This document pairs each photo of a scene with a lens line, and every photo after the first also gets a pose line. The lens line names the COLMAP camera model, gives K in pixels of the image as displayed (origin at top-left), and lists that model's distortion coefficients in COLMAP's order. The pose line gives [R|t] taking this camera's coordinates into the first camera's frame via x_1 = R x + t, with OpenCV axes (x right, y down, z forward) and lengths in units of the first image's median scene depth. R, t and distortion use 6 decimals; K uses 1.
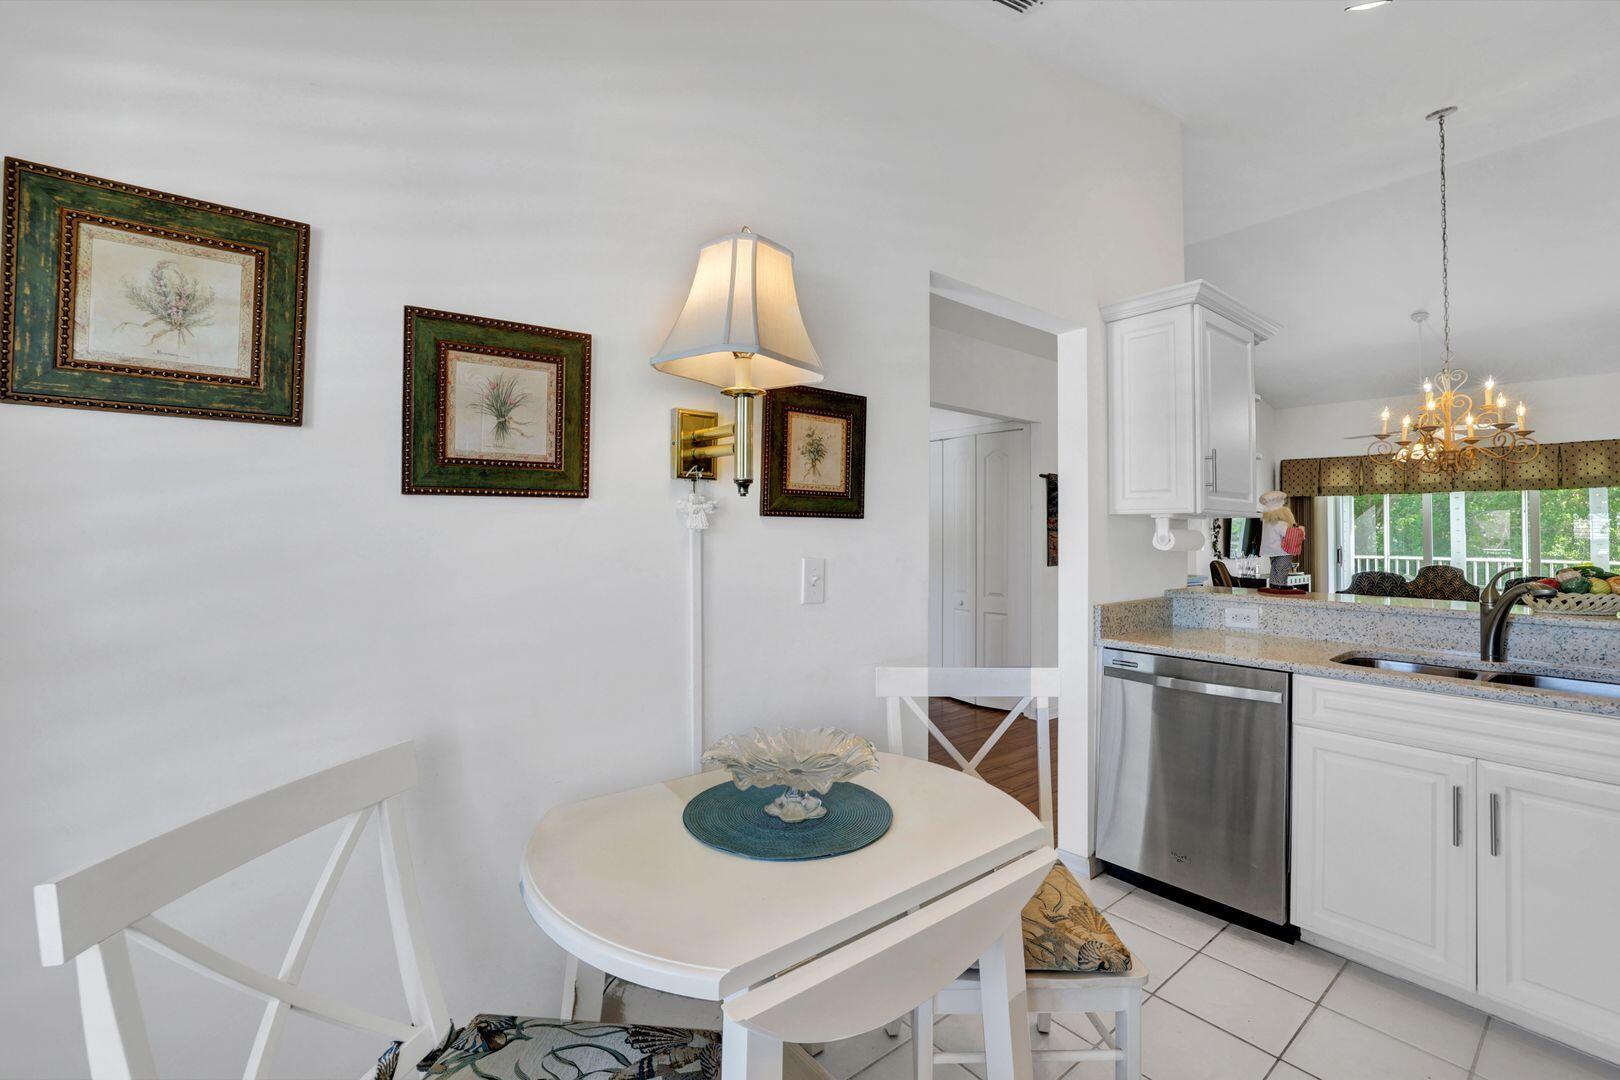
lens RADIAL K [[698.9, 0, 818.7], [0, 698.9, 512.2], [0, 0, 1]] dist [-0.000403, 0.000332]
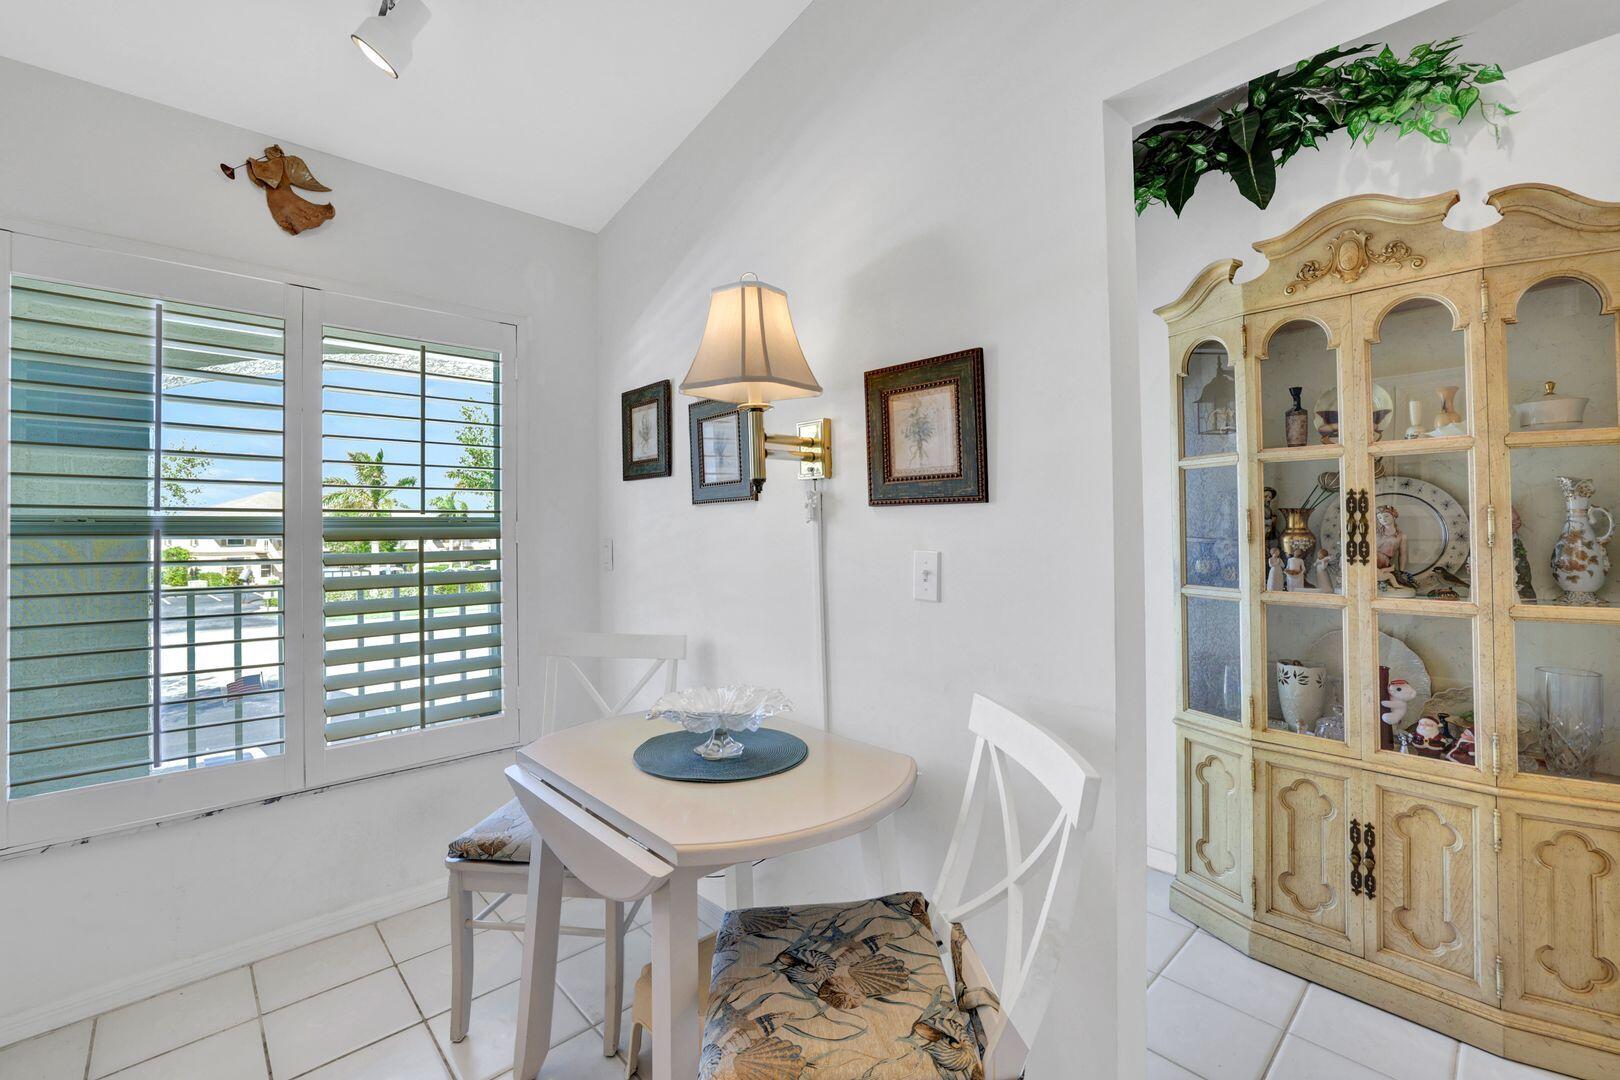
lens RADIAL K [[687.9, 0, 810.0], [0, 687.9, 540.0], [0, 0, 1]] dist [0.001323, 0.000639]
pose [[0.097985, -0.015868, -0.995061, 0.873022], [0.006694, 0.999861, -0.015285, 0.066123], [0.995165, -0.005163, 0.098077, 0.792506]]
